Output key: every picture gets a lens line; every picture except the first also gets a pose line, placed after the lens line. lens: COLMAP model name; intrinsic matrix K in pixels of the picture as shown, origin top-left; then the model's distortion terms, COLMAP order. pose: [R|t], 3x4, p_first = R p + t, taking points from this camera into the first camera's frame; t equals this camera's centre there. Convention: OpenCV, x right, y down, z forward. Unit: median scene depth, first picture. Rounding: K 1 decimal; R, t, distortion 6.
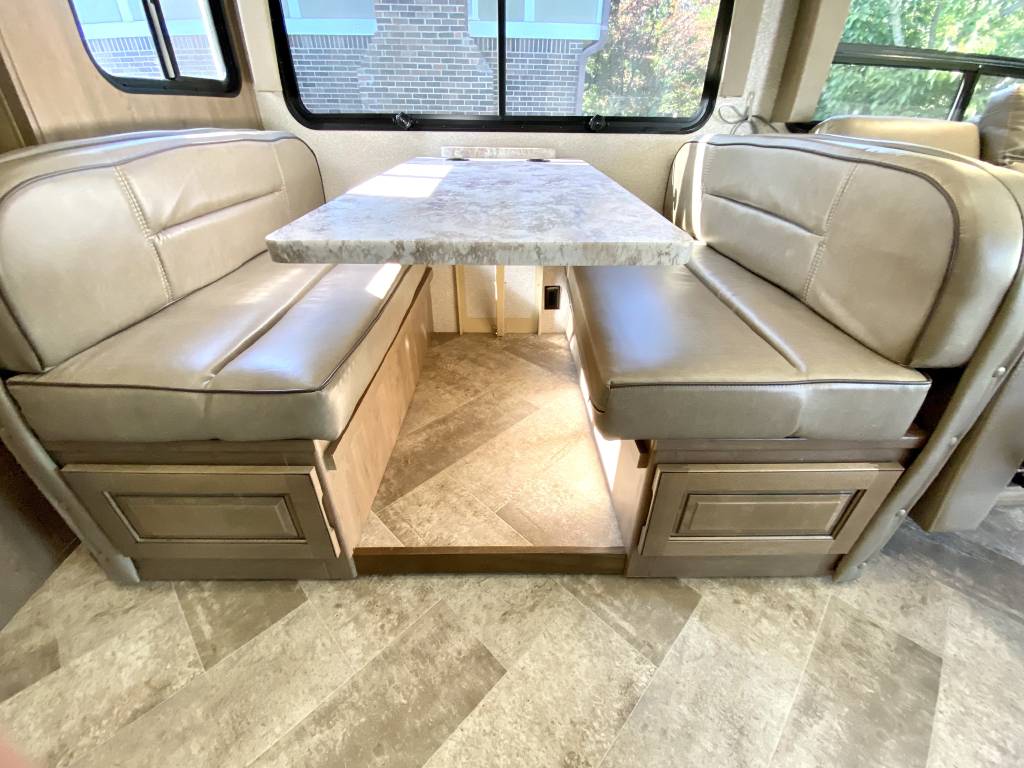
lens RADIAL K [[416.2, 0, 515.0], [0, 416.2, 383.0], [0, 0, 1]] dist [0.015934, -0.018090]
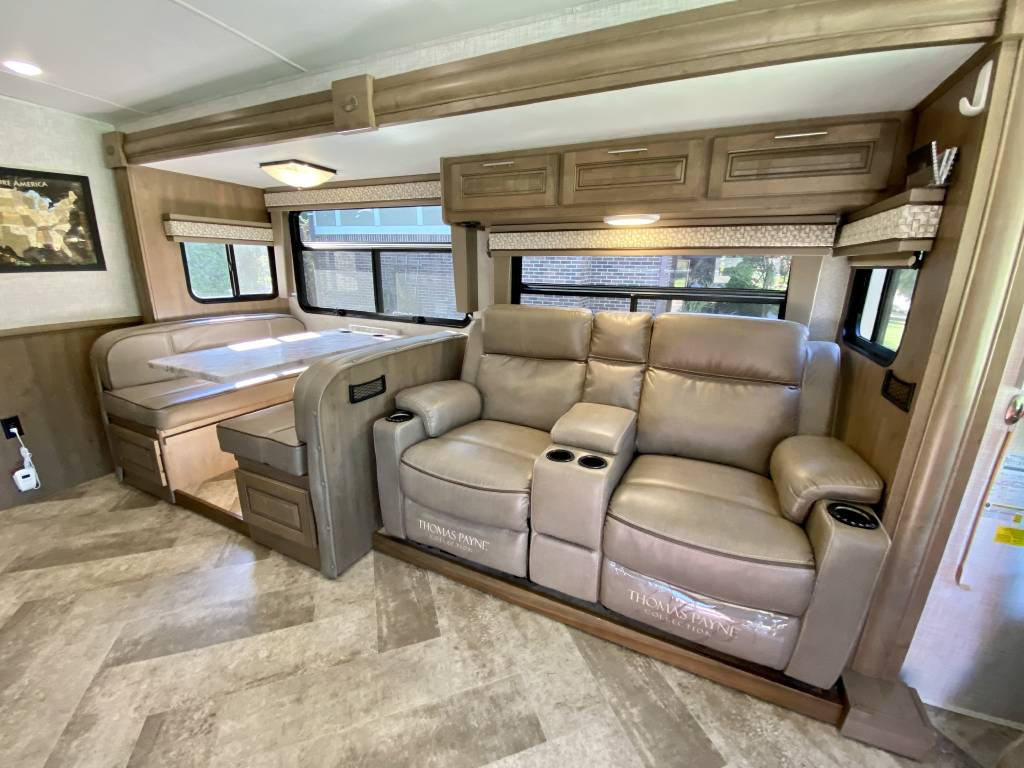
lens RADIAL K [[416.2, 0, 515.0], [0, 416.2, 383.0], [0, 0, 1]] dist [0.015934, -0.018090]
pose [[0.895567, 0.121387, -0.428048, 2.261871], [-0.244594, 0.937966, -0.245752, -0.040028], [0.371664, 0.324785, 0.869702, -0.503408]]
